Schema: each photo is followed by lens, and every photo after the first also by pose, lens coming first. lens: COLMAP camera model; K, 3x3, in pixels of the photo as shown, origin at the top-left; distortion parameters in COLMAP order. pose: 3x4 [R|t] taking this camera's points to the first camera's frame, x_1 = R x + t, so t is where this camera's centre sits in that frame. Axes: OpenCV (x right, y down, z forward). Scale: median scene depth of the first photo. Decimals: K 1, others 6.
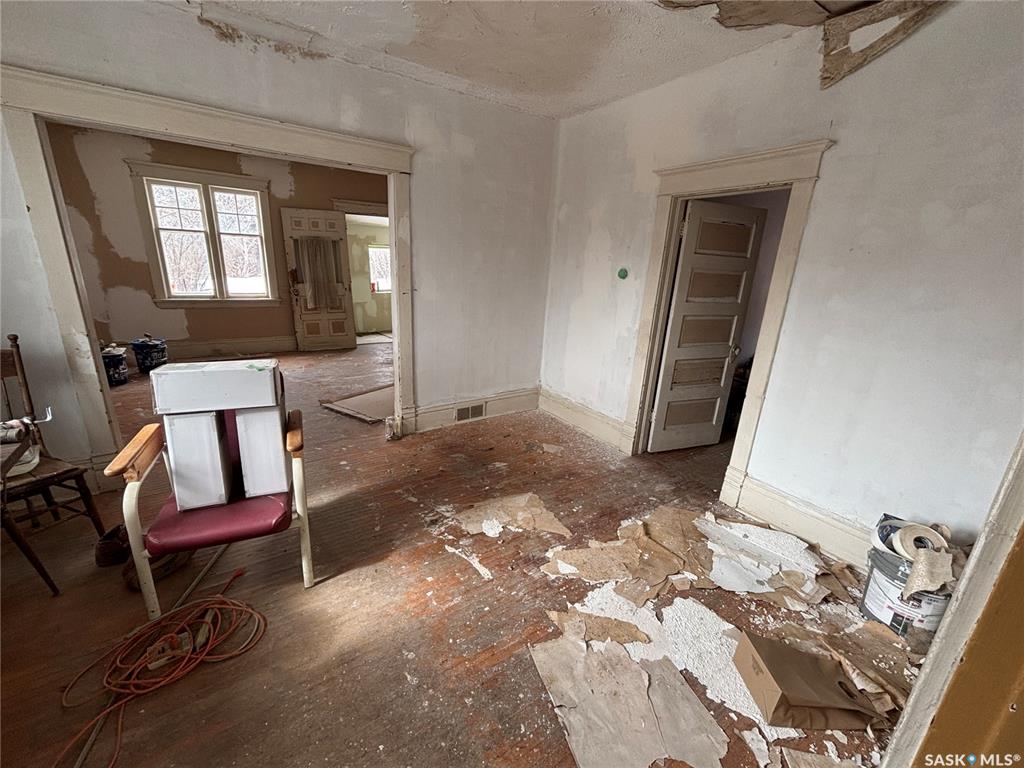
lens RADIAL K [[416.6, 0, 514.5], [0, 416.6, 385.2], [0, 0, 1]] dist [0.000441, 0.000340]
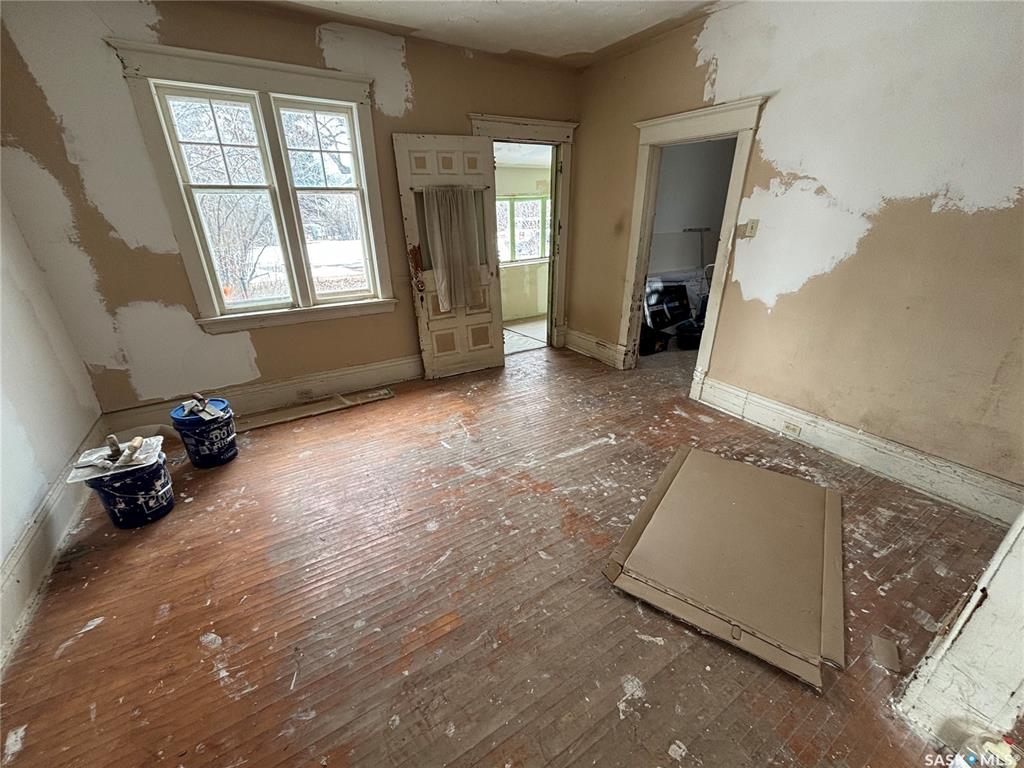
lens RADIAL K [[416.6, 0, 511.3], [0, 416.6, 384.6], [0, 0, 1]] dist [0.000441, 0.000340]
pose [[0.997151, -0.037727, -0.065326, -0.389732], [0.044641, 0.993166, 0.107835, -0.152067], [0.060812, -0.110444, 0.992020, 0.435619]]
